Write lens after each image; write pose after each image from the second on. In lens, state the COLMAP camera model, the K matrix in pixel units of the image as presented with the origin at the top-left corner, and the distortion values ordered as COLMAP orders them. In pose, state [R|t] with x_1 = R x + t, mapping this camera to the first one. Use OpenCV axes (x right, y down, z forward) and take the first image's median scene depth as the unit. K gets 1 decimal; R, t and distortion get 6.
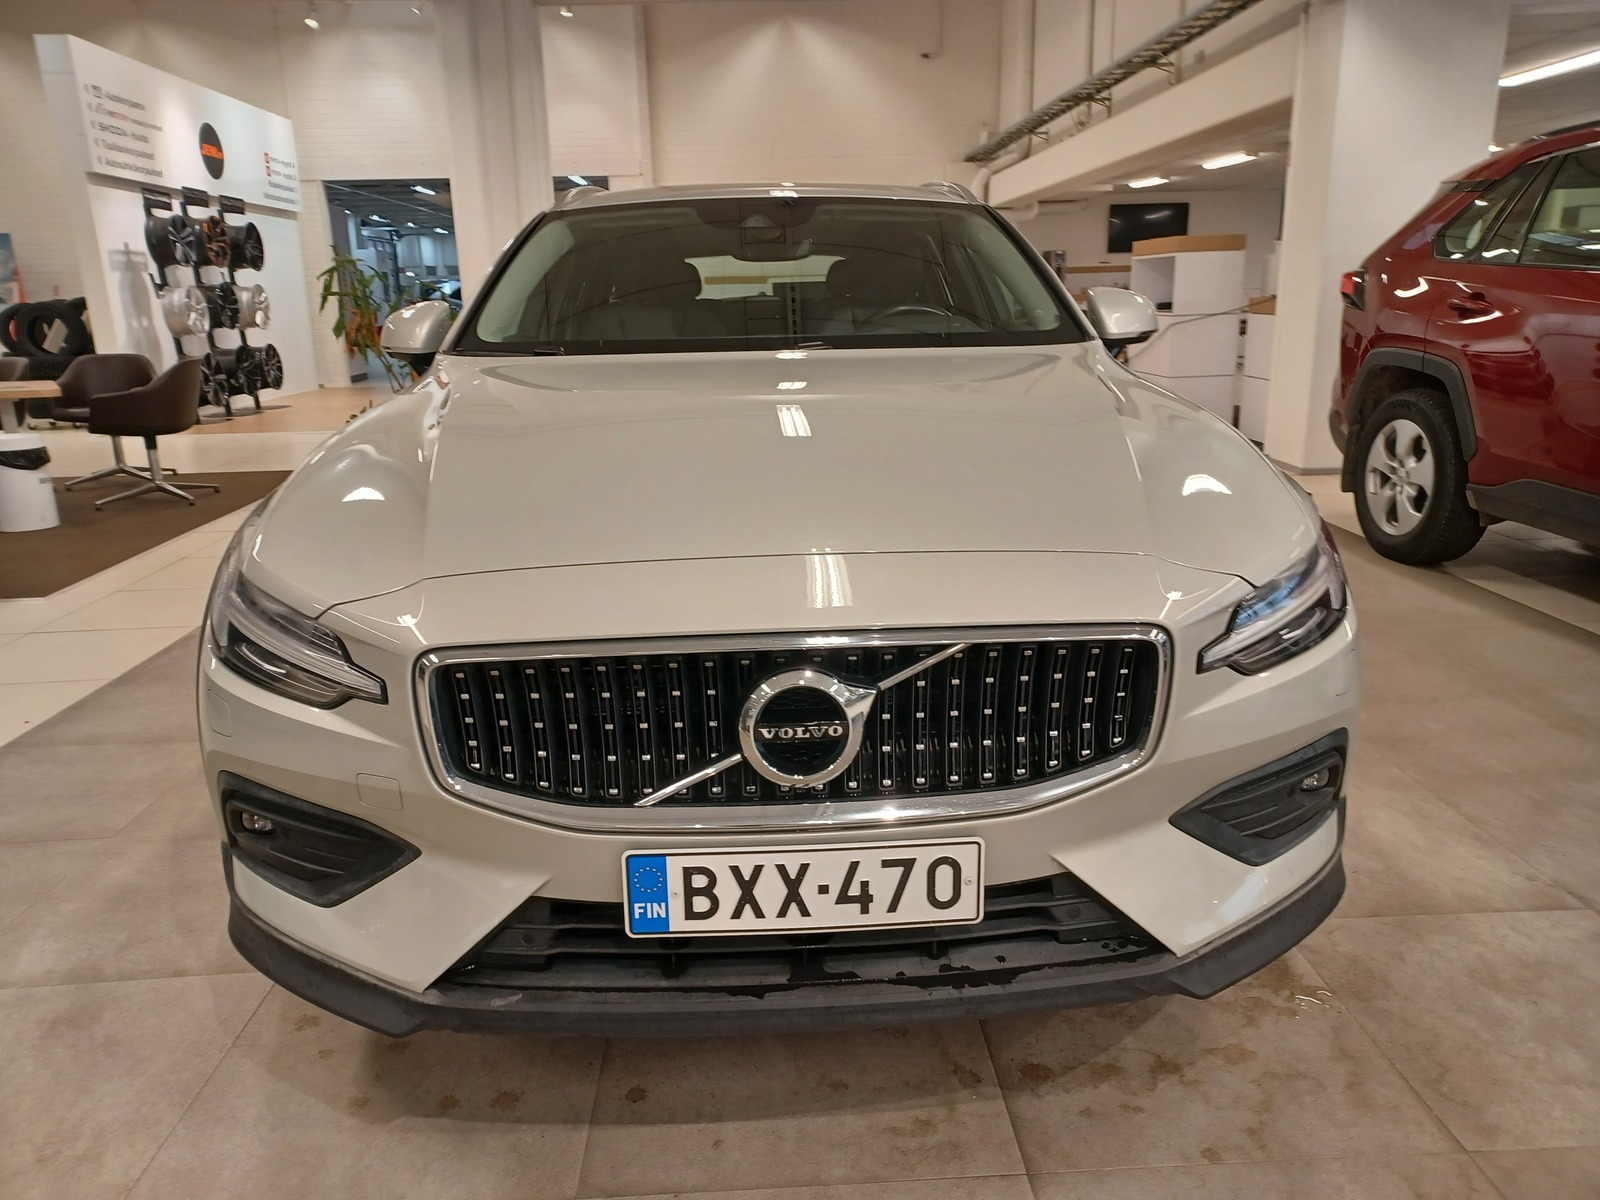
lens RADIAL K [[1163.3, 0, 813.3], [0, 1163.3, 622.4], [0, 0, 1]] dist [0.022822, 0.008423]
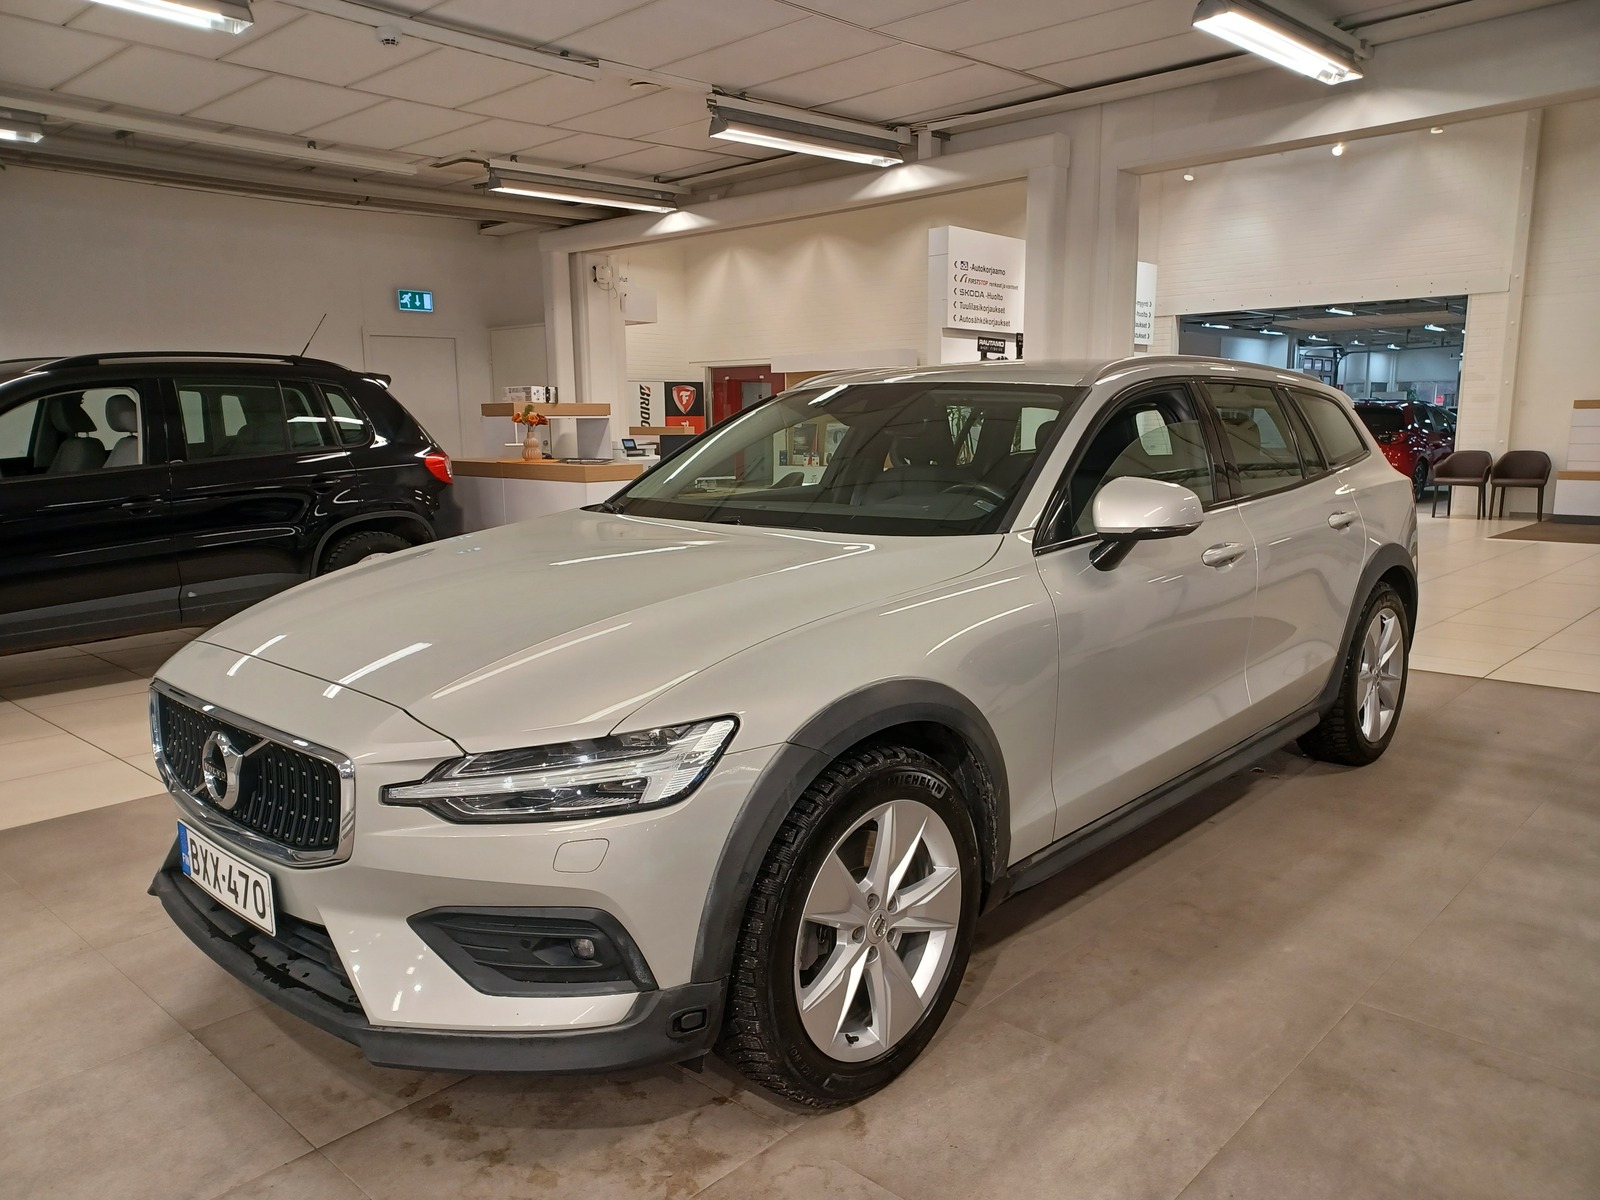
lens RADIAL K [[1163.3, 0, 813.3], [0, 1163.3, 622.4], [0, 0, 1]] dist [0.022822, 0.008423]
pose [[0.696518, 0.142435, -0.703260, 0.222732], [-0.204215, 0.978918, -0.003992, -0.035748], [0.687865, 0.146397, 0.710922, 0.053208]]
